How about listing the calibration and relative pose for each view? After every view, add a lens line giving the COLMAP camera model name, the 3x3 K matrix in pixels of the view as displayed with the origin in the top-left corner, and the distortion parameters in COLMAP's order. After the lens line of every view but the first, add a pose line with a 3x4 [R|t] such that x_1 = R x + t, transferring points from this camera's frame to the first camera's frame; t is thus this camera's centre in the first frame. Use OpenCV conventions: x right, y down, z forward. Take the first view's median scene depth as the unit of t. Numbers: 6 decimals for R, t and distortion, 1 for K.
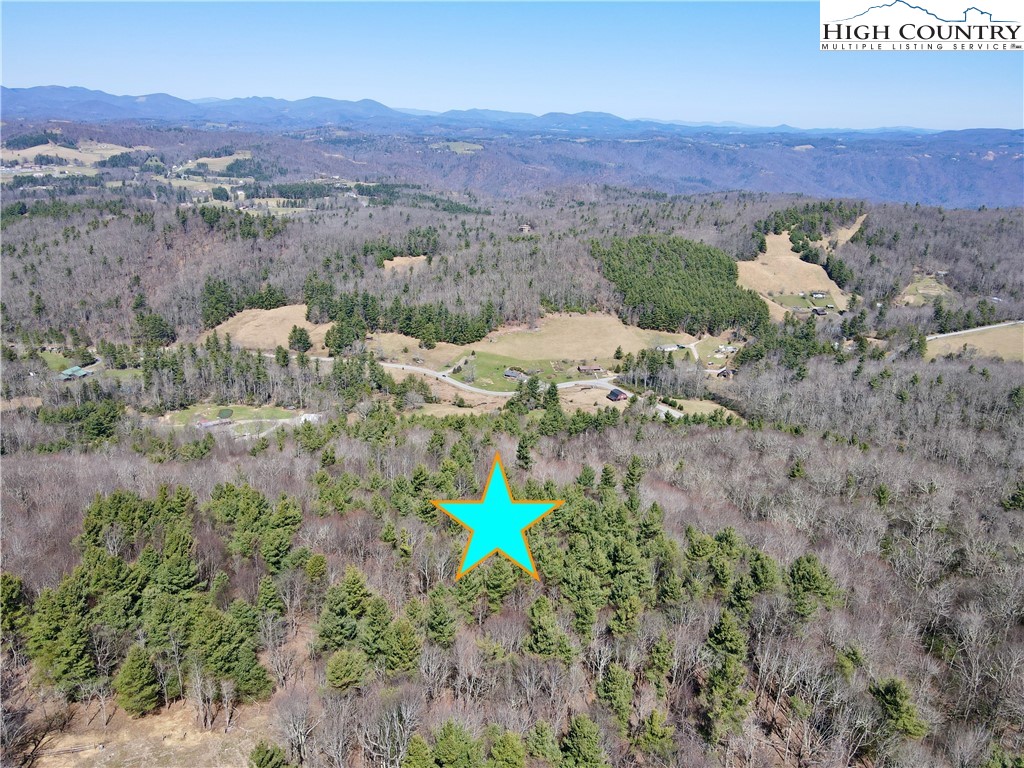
lens RADIAL K [[751.0, 0, 513.0], [0, 751.0, 382.3], [0, 0, 1]] dist [-0.006539, 0.036433]
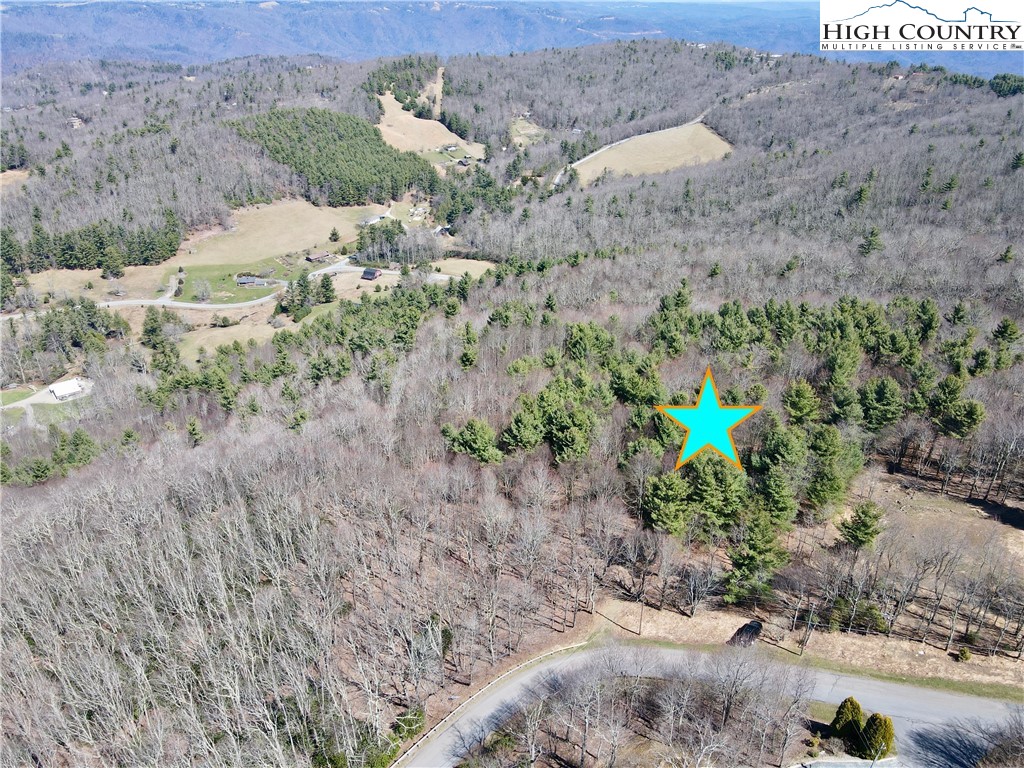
lens RADIAL K [[751.0, 0, 513.0], [0, 751.0, 382.3], [0, 0, 1]] dist [-0.006539, 0.036433]
pose [[0.791247, -0.310538, 0.526778, -0.187757], [0.222056, 0.948565, 0.225645, -0.019668], [-0.569754, -0.061566, 0.819506, 0.041691]]
